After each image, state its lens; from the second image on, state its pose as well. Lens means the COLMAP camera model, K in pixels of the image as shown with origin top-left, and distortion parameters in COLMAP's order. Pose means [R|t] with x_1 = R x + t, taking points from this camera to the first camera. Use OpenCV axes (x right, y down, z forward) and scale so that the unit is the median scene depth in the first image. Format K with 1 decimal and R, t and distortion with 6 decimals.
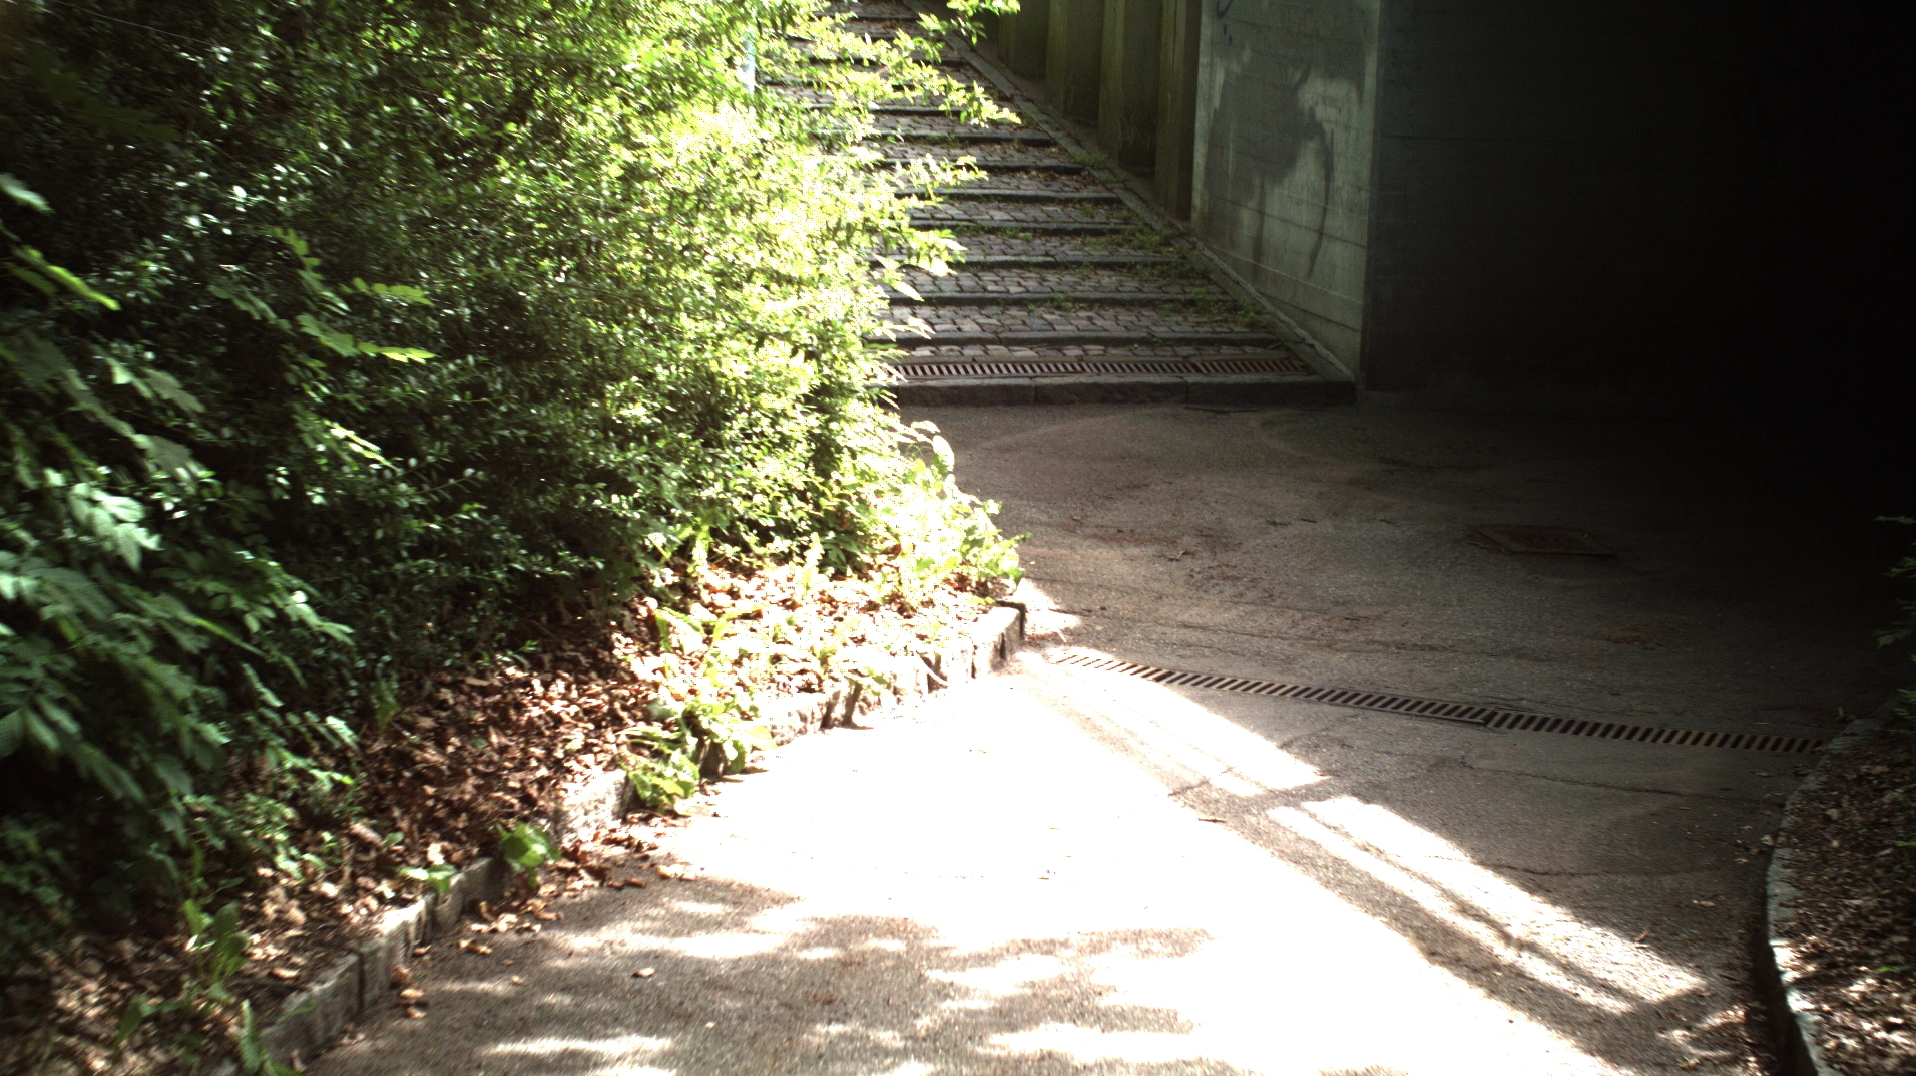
lens RADIAL K [[3367.9, 0, 958.0], [0, 3367.9, 538.0], [0, 0, 1]] dist [-0.292889, 0.119259]
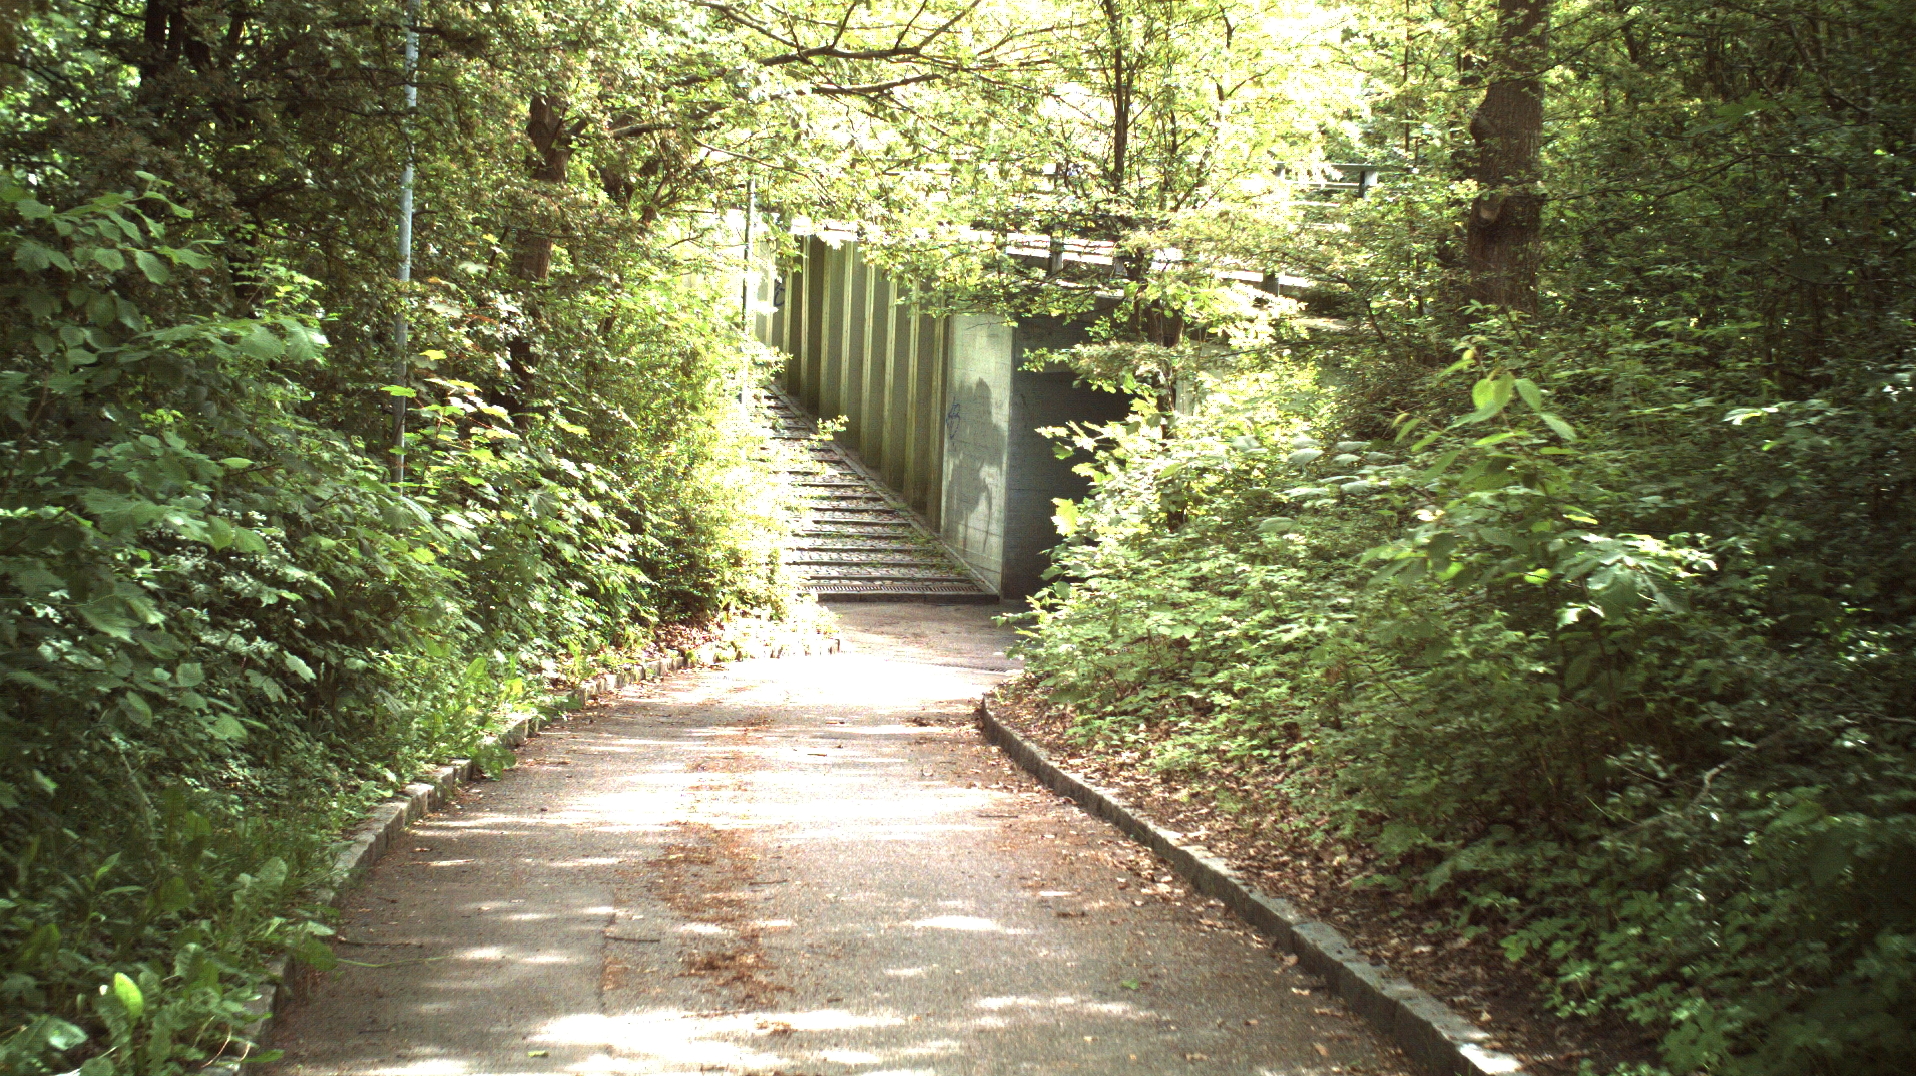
lens RADIAL K [[3367.9, 0, 958.0], [0, 3367.9, 538.0], [0, 0, 1]] dist [-0.292889, 0.119259]
pose [[0.999874, -0.000917, 0.015833, 0.053738], [0.002860, 0.992386, -0.123134, 0.205074], [-0.015600, 0.123164, 0.992264, -1.343396]]
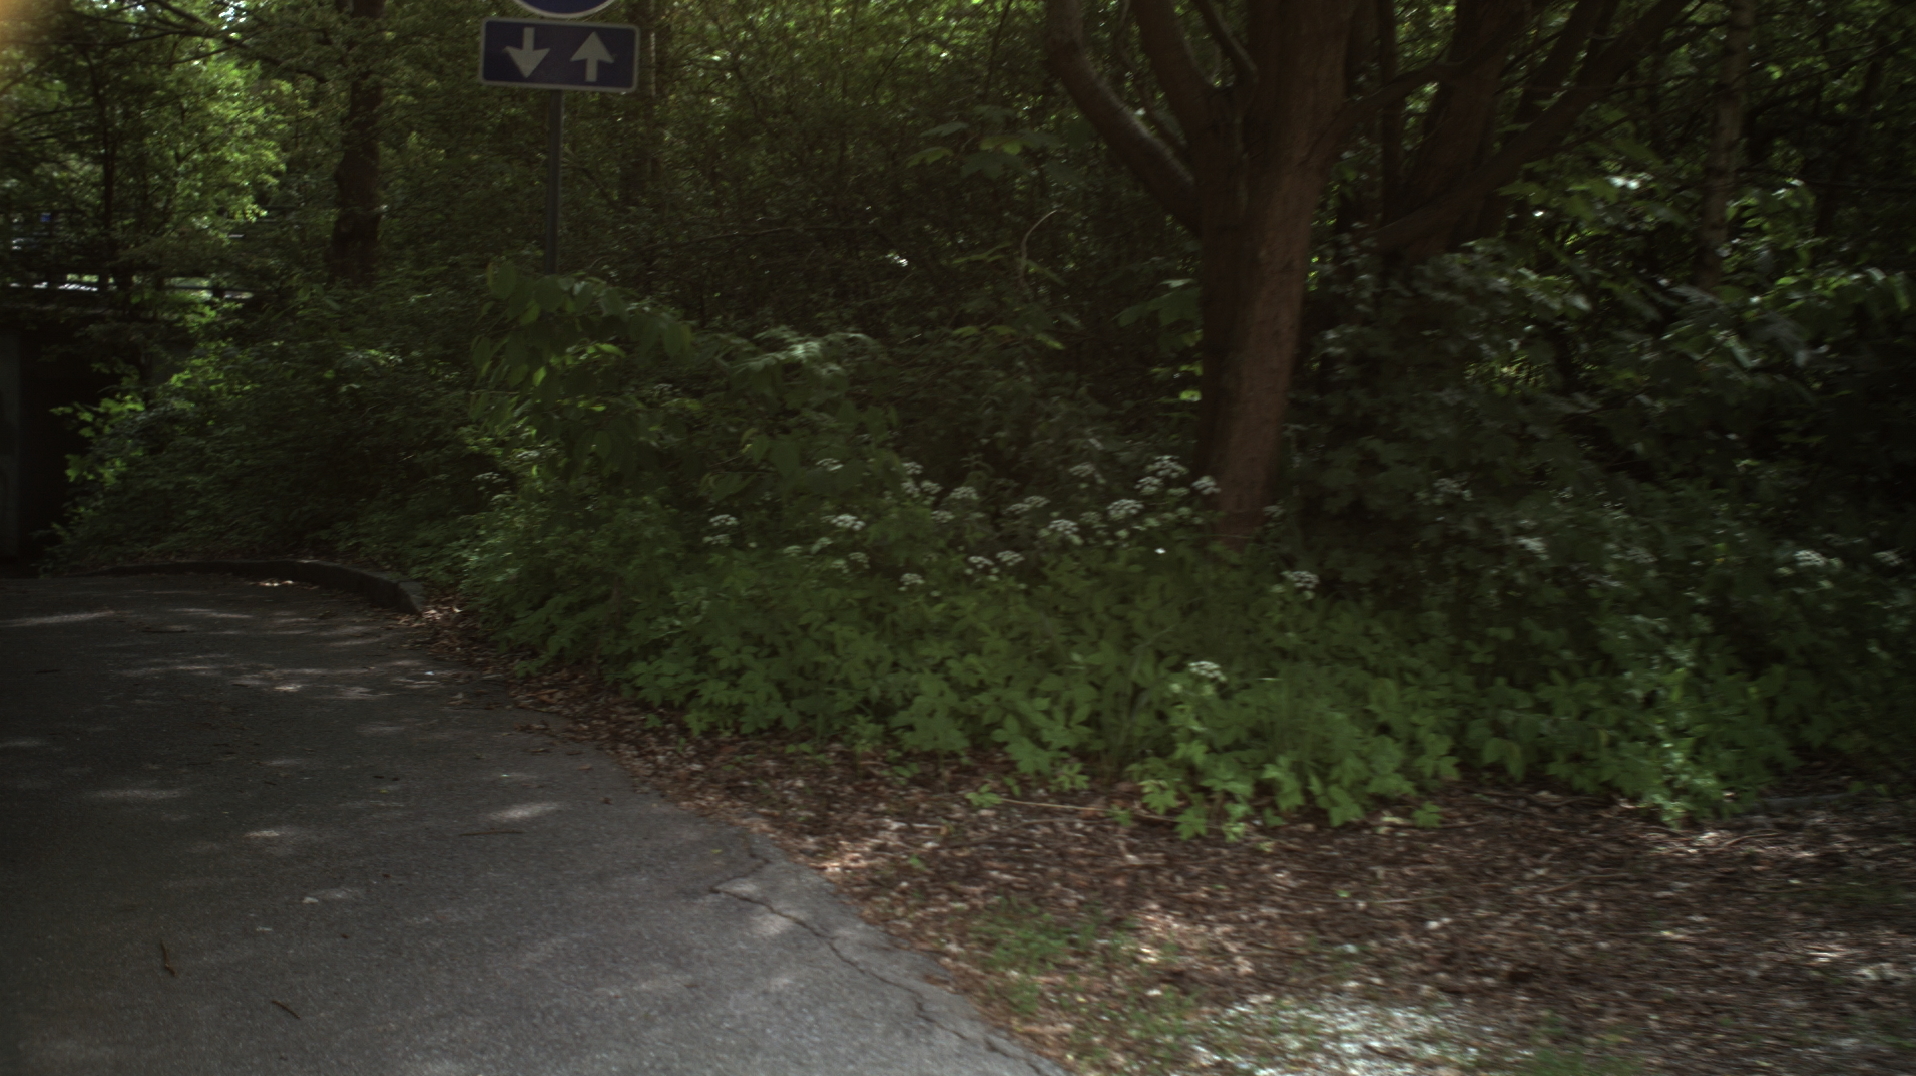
lens RADIAL K [[3287.0, 0, 960.7], [0, 3287.0, 758.6], [0, 0, 1]] dist [-0.036175, -0.909035]
pose [[0.947128, -0.055946, 0.315940, -0.010523], [0.078246, 0.995226, -0.058334, 0.371216], [-0.311168, 0.079971, 0.946984, -1.995769]]
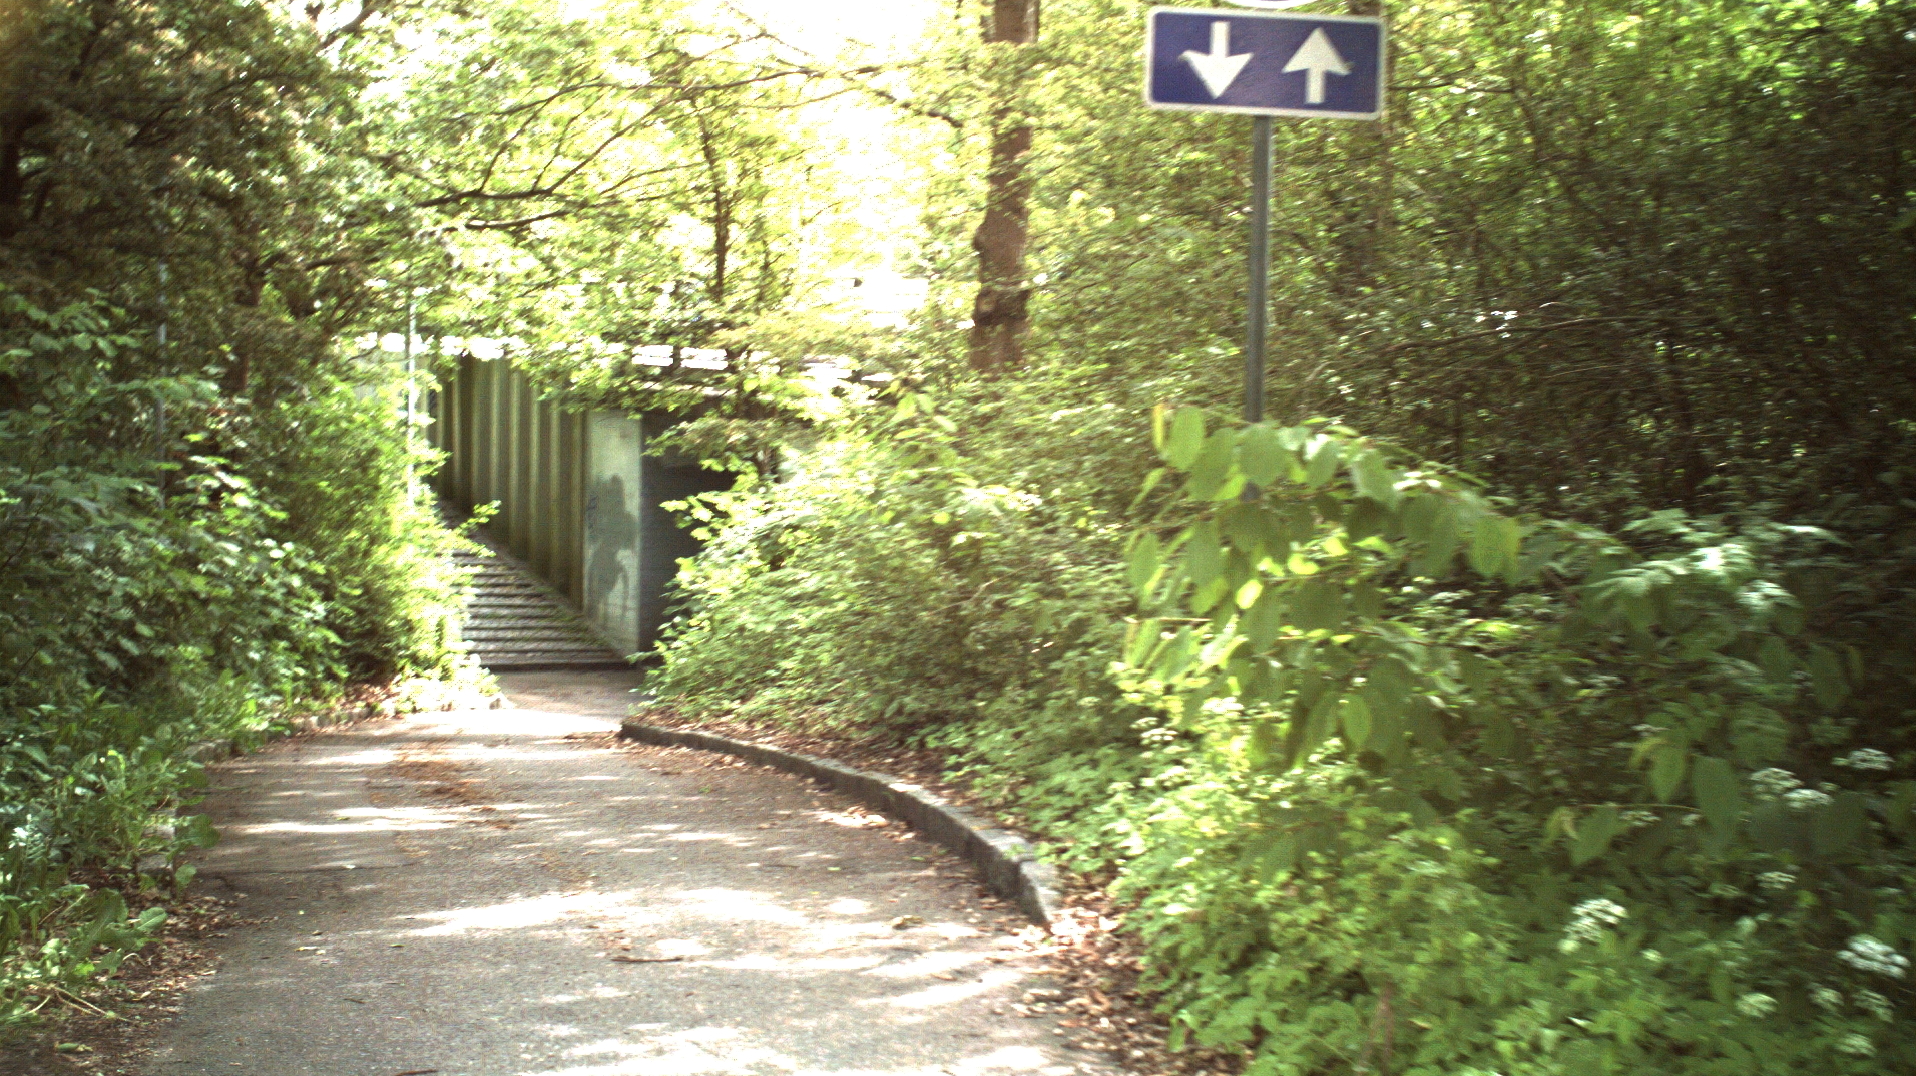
lens RADIAL K [[3367.9, 0, 958.0], [0, 3367.9, 538.0], [0, 0, 1]] dist [-0.292889, 0.119259]
pose [[0.992095, -0.031449, 0.121485, 0.051776], [0.050358, 0.986494, -0.155867, 0.288902], [-0.114942, 0.160753, 0.980279, -1.679723]]
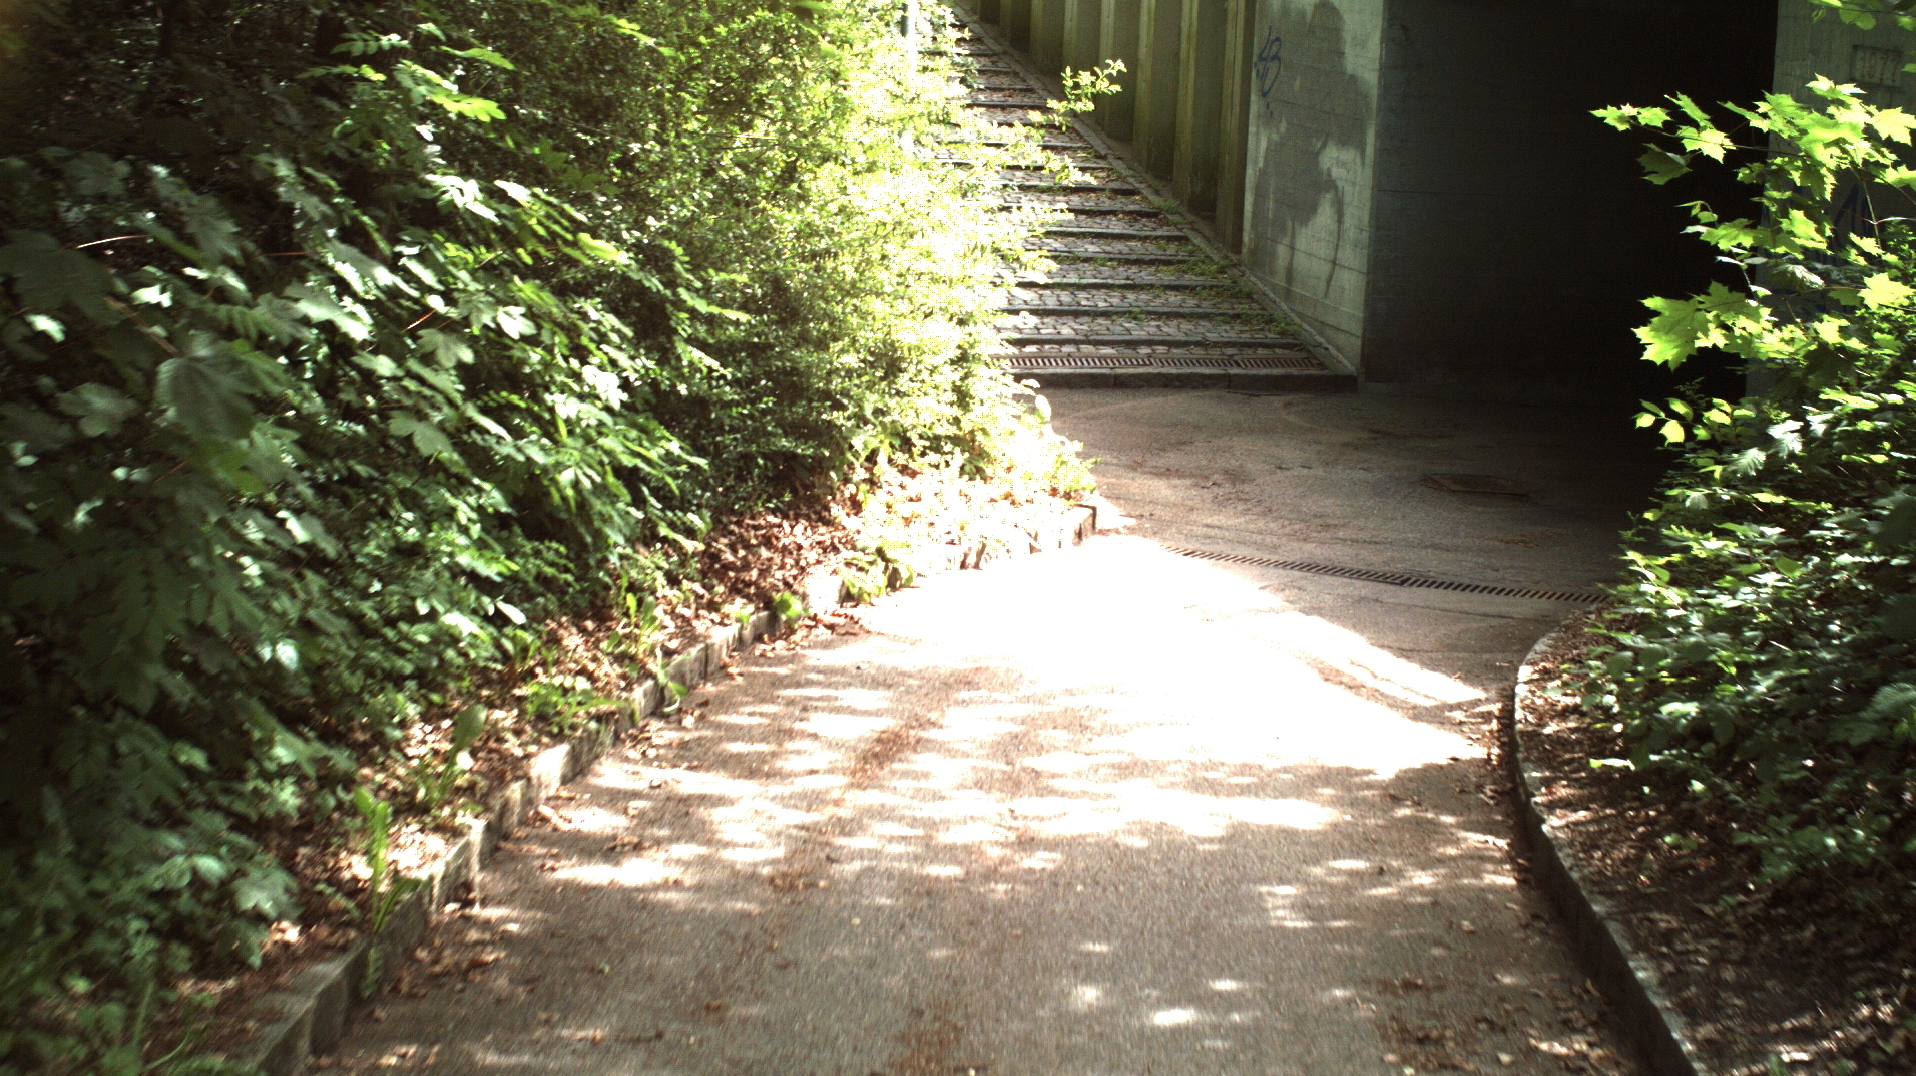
lens RADIAL K [[3367.9, 0, 958.0], [0, 3367.9, 538.0], [0, 0, 1]] dist [-0.292889, 0.119259]
pose [[0.999369, 0.012515, -0.033245, 0.005887], [-0.012946, 0.999834, -0.012796, 0.037165], [0.033079, 0.013218, 0.999365, -0.332587]]
